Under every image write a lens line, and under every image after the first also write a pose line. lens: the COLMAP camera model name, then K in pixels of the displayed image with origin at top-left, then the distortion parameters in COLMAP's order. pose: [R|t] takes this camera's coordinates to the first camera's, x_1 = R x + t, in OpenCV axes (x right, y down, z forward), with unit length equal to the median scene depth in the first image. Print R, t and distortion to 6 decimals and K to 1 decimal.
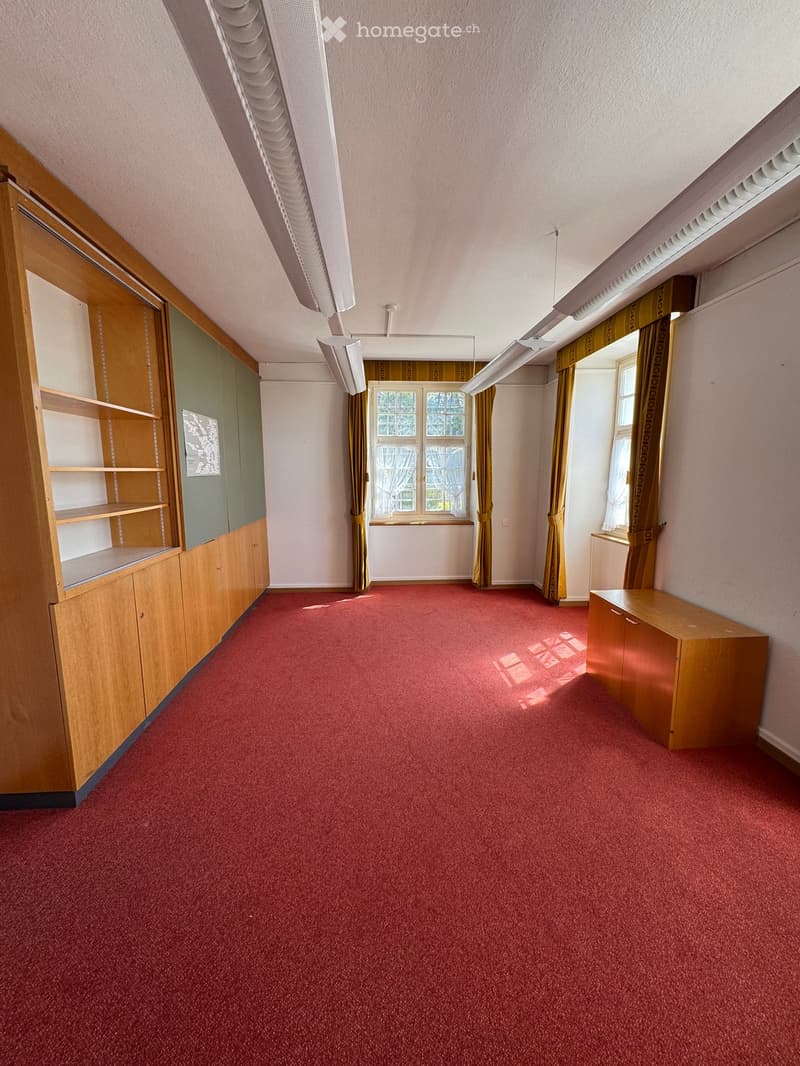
lens RADIAL K [[420.3, 0, 400.0], [0, 420.3, 533.0], [0, 0, 1]] dist [-0.003802, -0.000092]
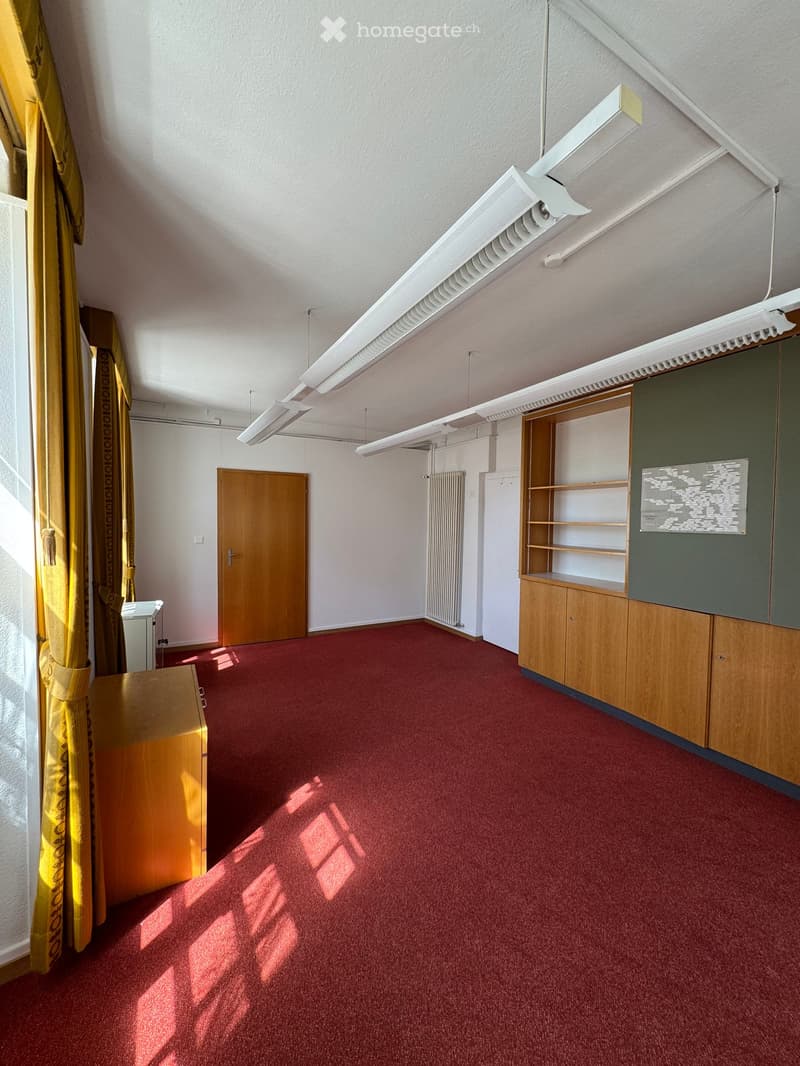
lens RADIAL K [[430.2, 0, 407.6], [0, 430.2, 535.7], [0, 0, 1]] dist [0.000251, 0.000006]
pose [[-0.898757, 0.009247, -0.438351, 0.369528], [-0.073532, 0.982438, 0.171488, -0.200488], [0.432238, 0.186359, -0.882293, 1.280834]]
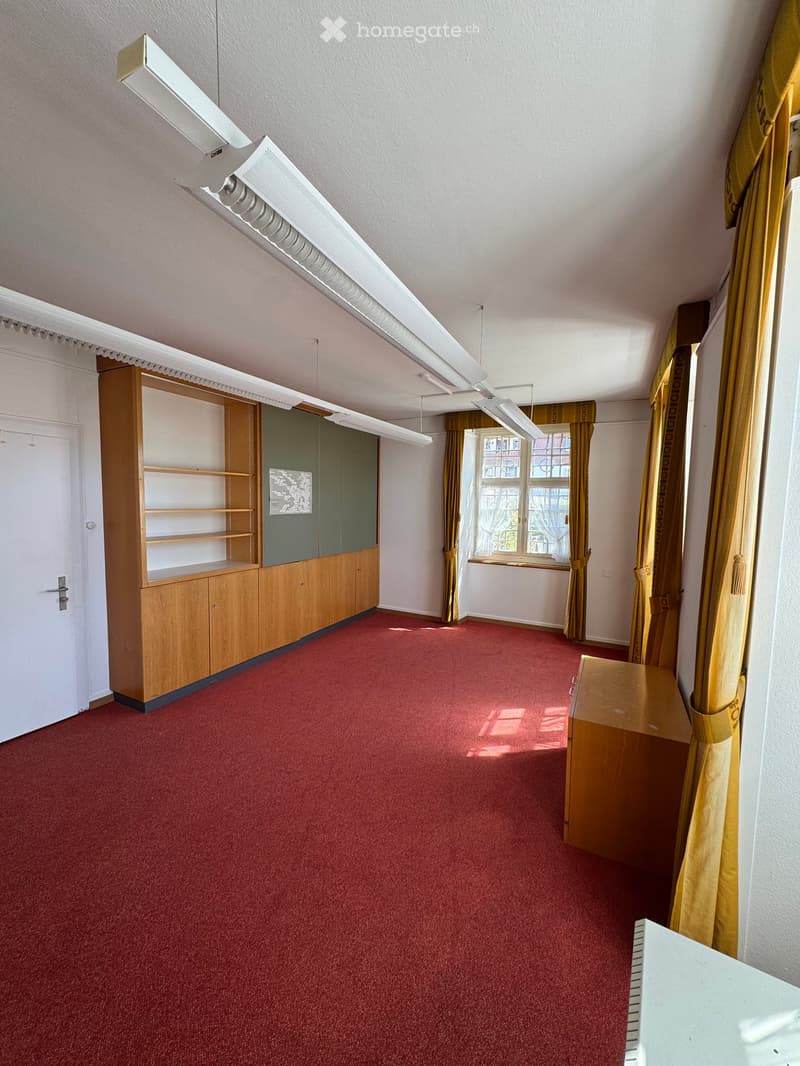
lens RADIAL K [[420.3, 0, 400.0], [0, 420.3, 533.0], [0, 0, 1]] dist [-0.003802, -0.000092]
pose [[0.861991, 0.056963, -0.503713, 0.444128], [-0.093107, 0.994553, -0.046860, -0.036596], [0.498300, 0.087292, 0.862599, 0.001552]]
